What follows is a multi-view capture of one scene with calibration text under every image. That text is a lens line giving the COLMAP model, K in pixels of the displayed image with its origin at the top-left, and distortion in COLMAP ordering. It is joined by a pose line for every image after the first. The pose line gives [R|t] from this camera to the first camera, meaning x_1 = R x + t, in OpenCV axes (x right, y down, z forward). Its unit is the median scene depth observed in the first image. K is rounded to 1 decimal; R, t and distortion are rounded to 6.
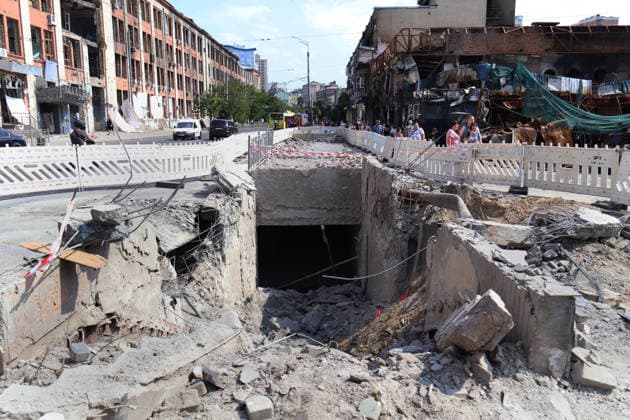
lens RADIAL K [[518.8, 0, 313.5], [0, 518.8, 208.7], [0, 0, 1]] dist [-0.005200, 0.010141]
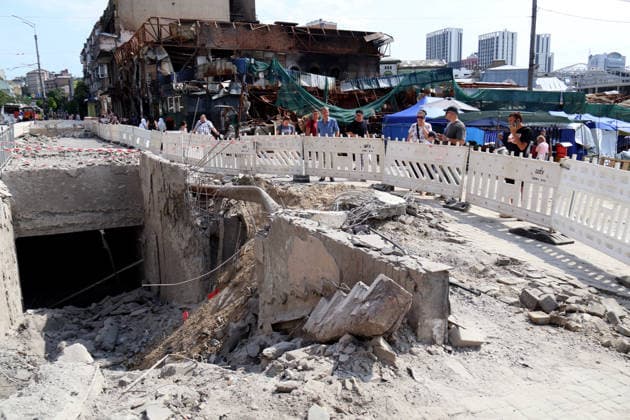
lens RADIAL K [[518.8, 0, 315.6], [0, 518.8, 212.3], [0, 0, 1]] dist [-0.005200, 0.010141]
pose [[0.888552, -0.084442, 0.450938, -0.052685], [0.075595, 0.996428, 0.037633, -0.004160], [-0.452505, 0.000649, 0.891762, 0.027465]]
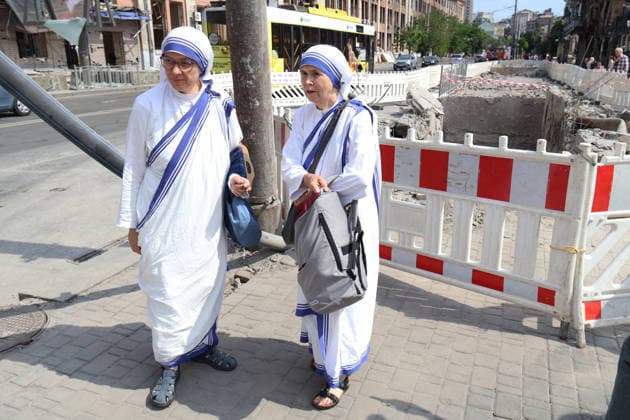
lens RADIAL K [[518.8, 0, 326.6], [0, 518.8, 218.4], [0, 0, 1]] dist [-0.005200, 0.010141]
pose [[0.941363, 0.099850, -0.322281, 0.036501], [-0.054645, 0.987715, 0.146401, 0.035835], [0.332940, -0.120206, 0.935255, -0.183364]]
